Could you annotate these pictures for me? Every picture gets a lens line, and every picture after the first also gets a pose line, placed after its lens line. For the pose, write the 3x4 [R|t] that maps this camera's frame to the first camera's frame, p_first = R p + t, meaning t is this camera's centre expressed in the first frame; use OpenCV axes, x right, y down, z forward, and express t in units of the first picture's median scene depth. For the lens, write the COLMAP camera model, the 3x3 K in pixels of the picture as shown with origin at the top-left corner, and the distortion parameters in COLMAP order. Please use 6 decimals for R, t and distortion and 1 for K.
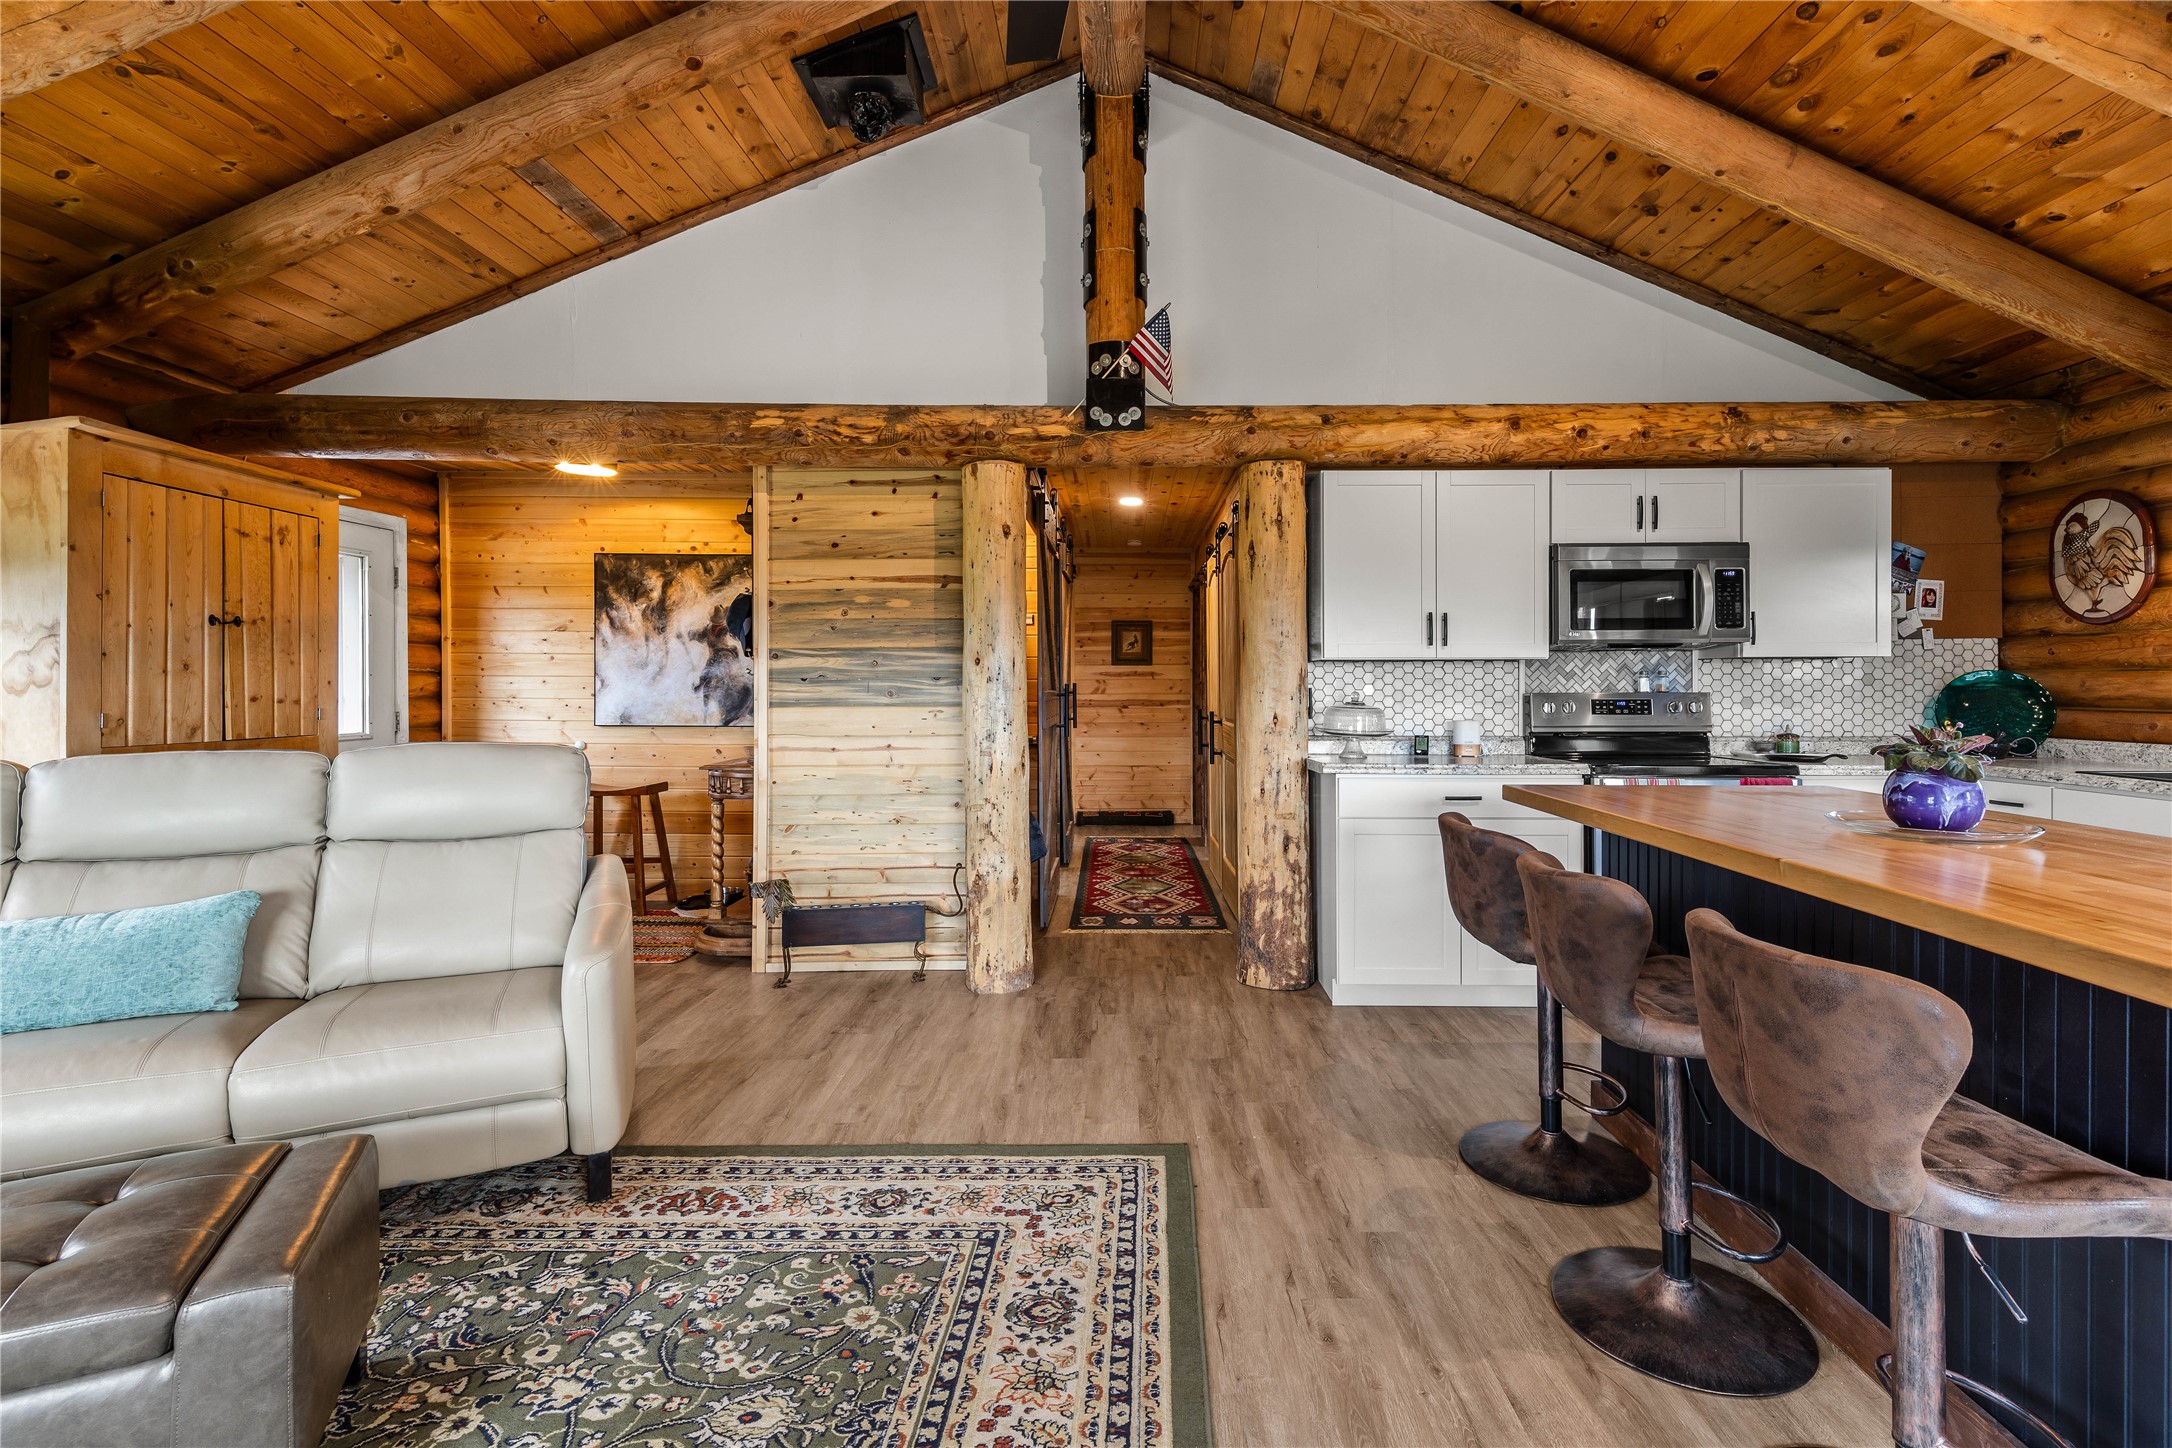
lens RADIAL K [[990.6, 0, 1137.0], [0, 990.6, 687.6], [0, 0, 1]] dist [0.010833, -0.002737]
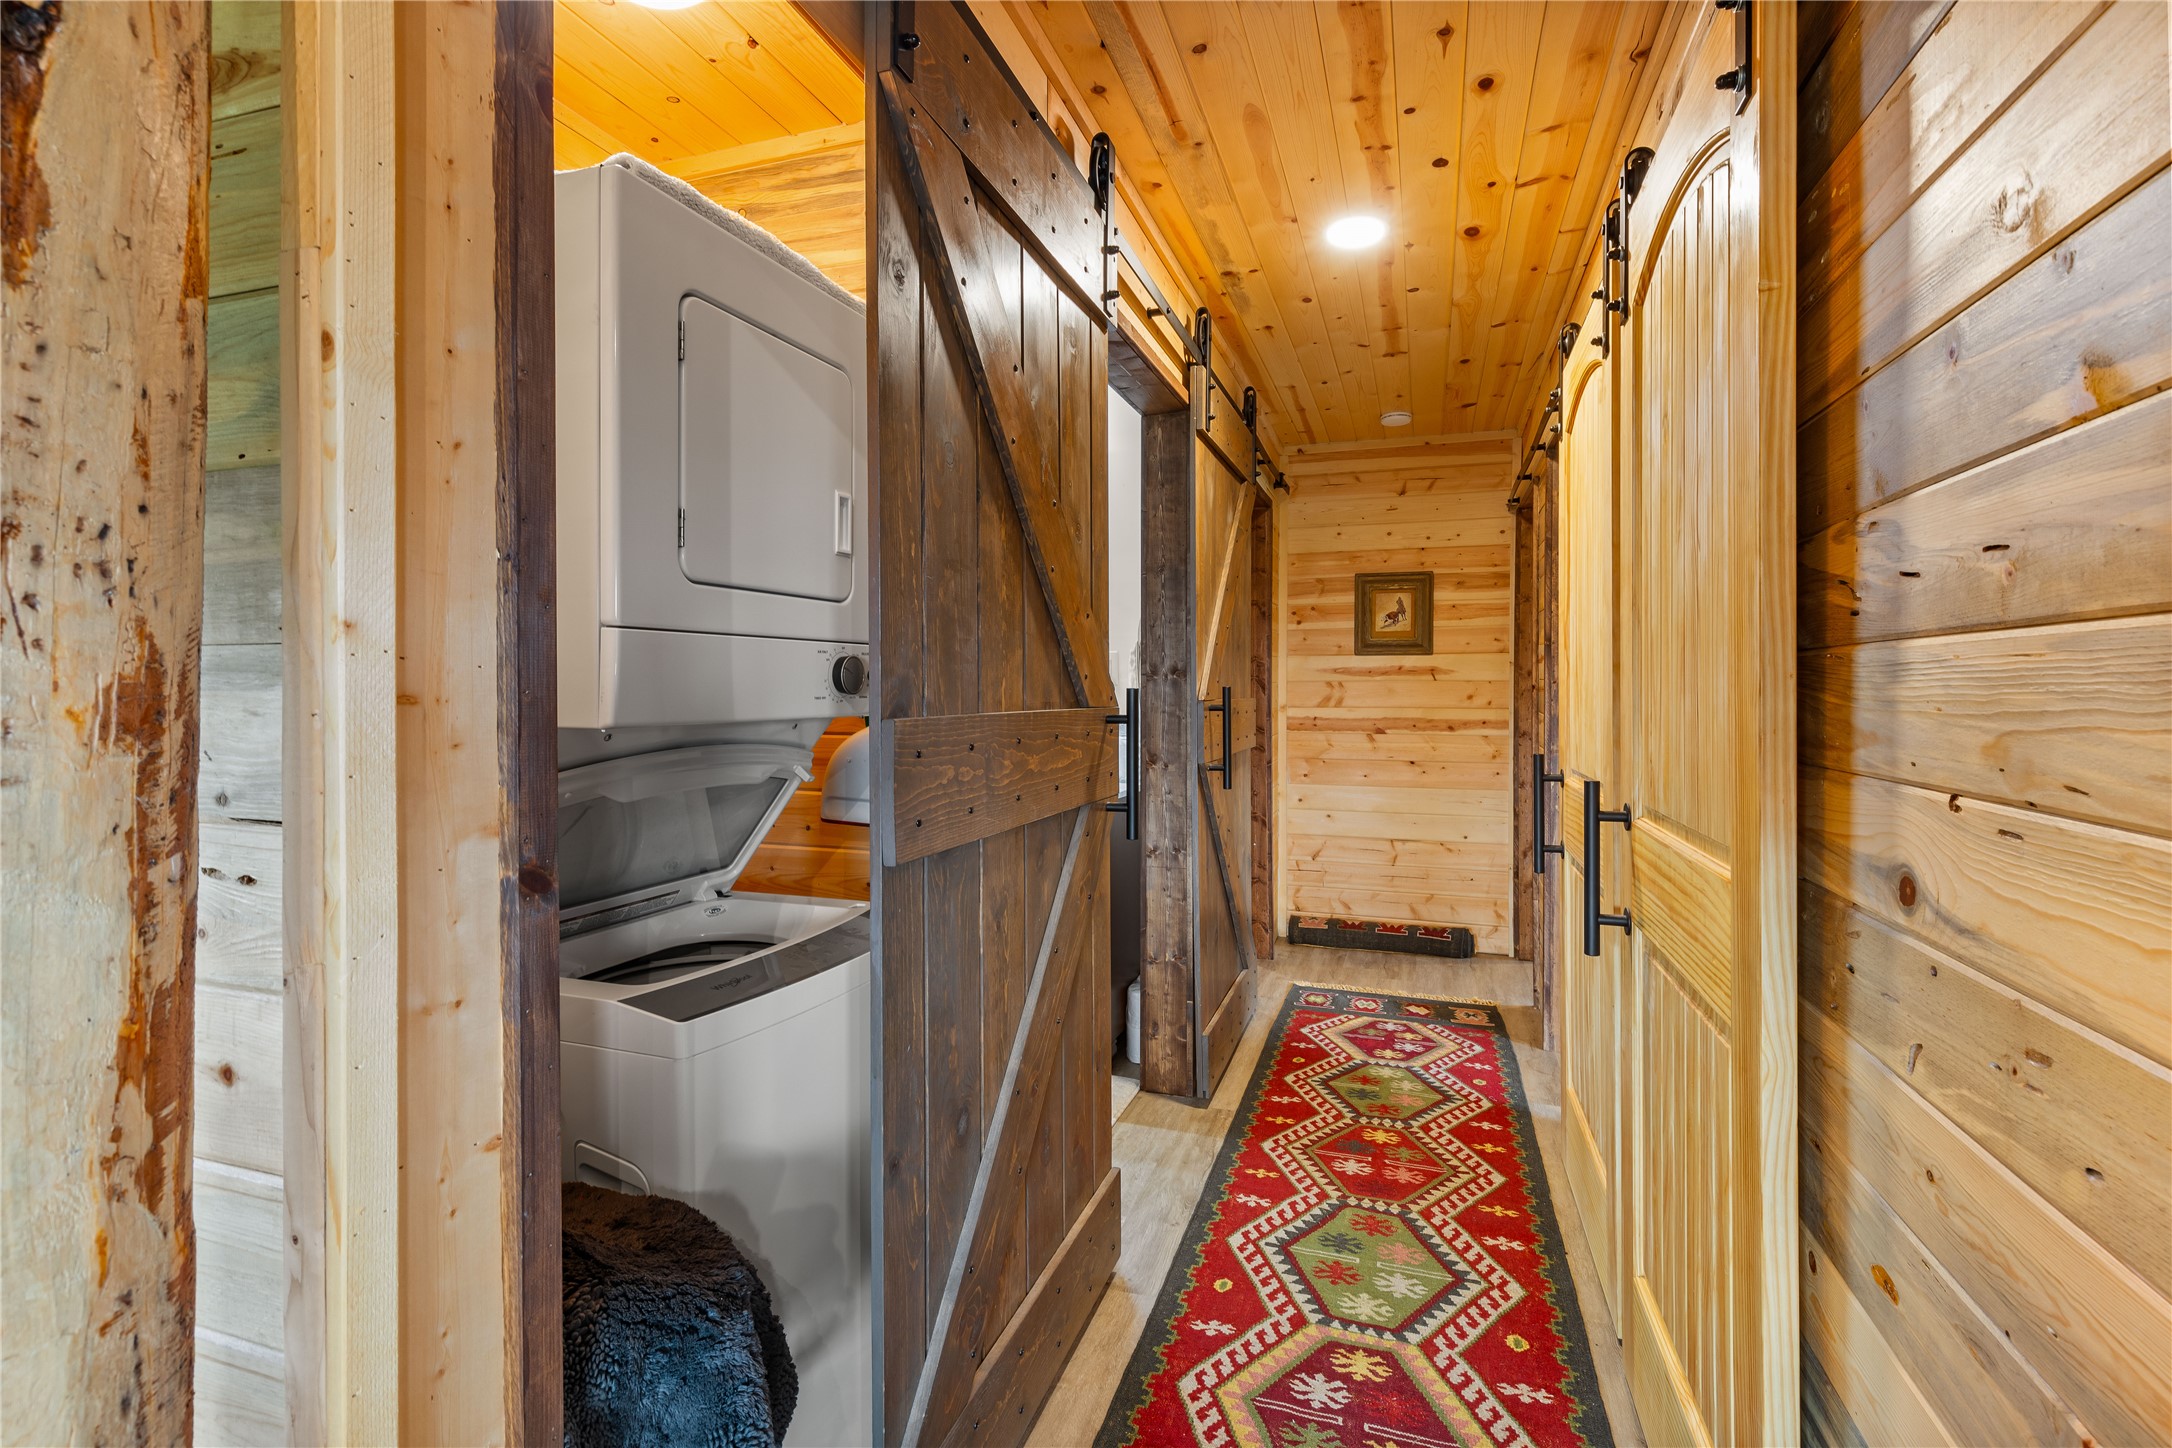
lens RADIAL K [[990.6, 0, 1087.4], [0, 990.6, 703.6], [0, 0, 1]] dist [0.010833, -0.002737]
pose [[0.940121, 0.006346, -0.340780, 0.022791], [-0.005825, 0.999980, 0.002554, 0.003784], [0.340790, -0.000416, 0.940139, 0.431548]]
